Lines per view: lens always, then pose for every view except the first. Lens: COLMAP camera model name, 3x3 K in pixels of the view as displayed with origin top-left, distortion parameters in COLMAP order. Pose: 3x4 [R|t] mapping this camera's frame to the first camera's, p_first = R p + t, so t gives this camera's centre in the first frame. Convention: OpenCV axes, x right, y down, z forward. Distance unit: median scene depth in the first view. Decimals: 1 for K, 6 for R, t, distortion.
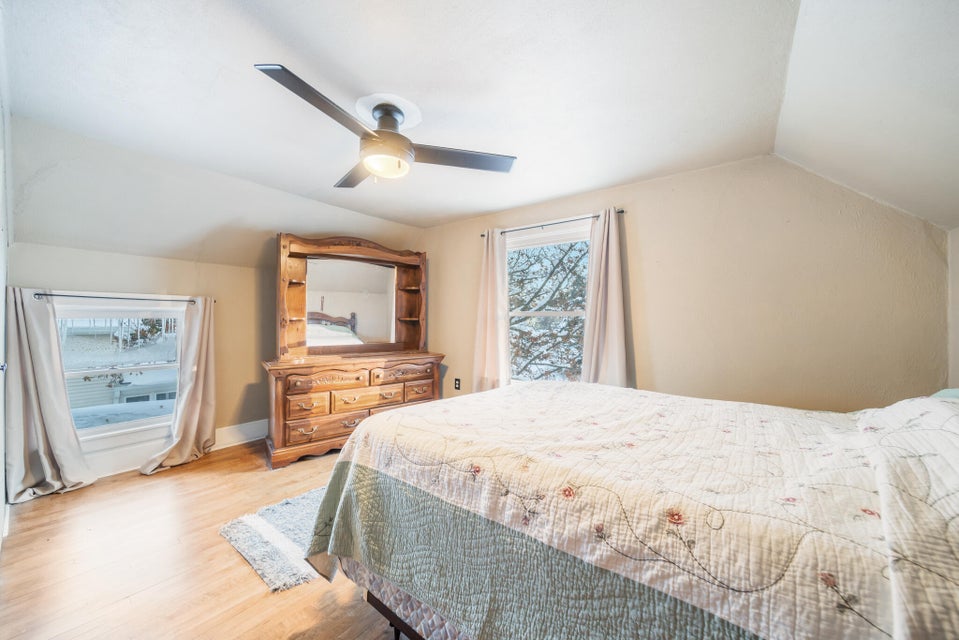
lens RADIAL K [[346.9, 0, 477.5], [0, 346.9, 324.1], [0, 0, 1]] dist [-0.001888, -0.000036]
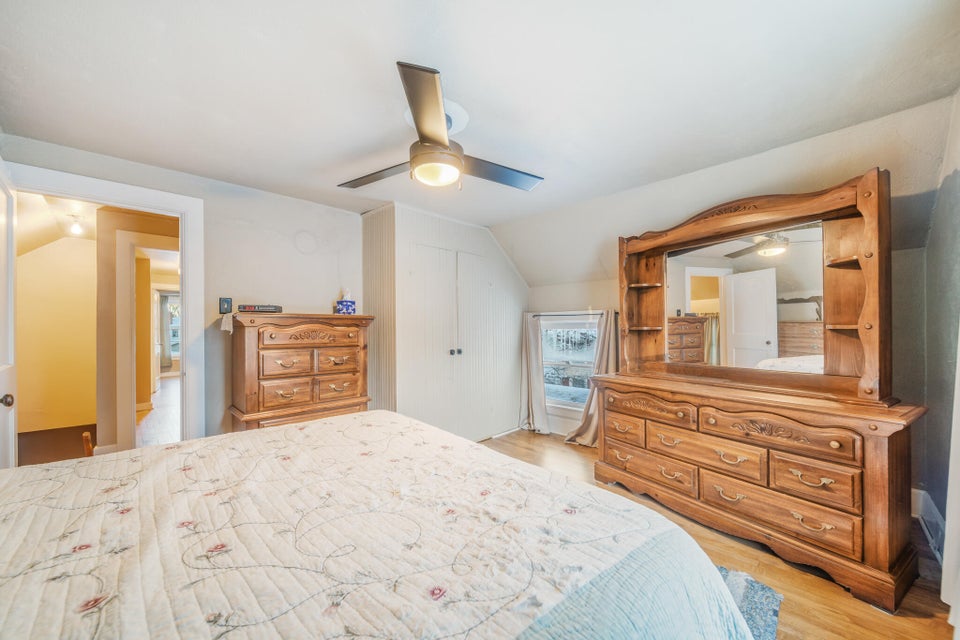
lens RADIAL K [[349.0, 0, 481.7], [0, 349.0, 320.1], [0, 0, 1]] dist [0.000878, -0.000162]
pose [[-0.099296, -0.023399, -0.994783, 0.399979], [-0.000765, 0.999725, -0.023439, -0.015710], [0.995058, -0.001567, -0.099286, 0.681291]]
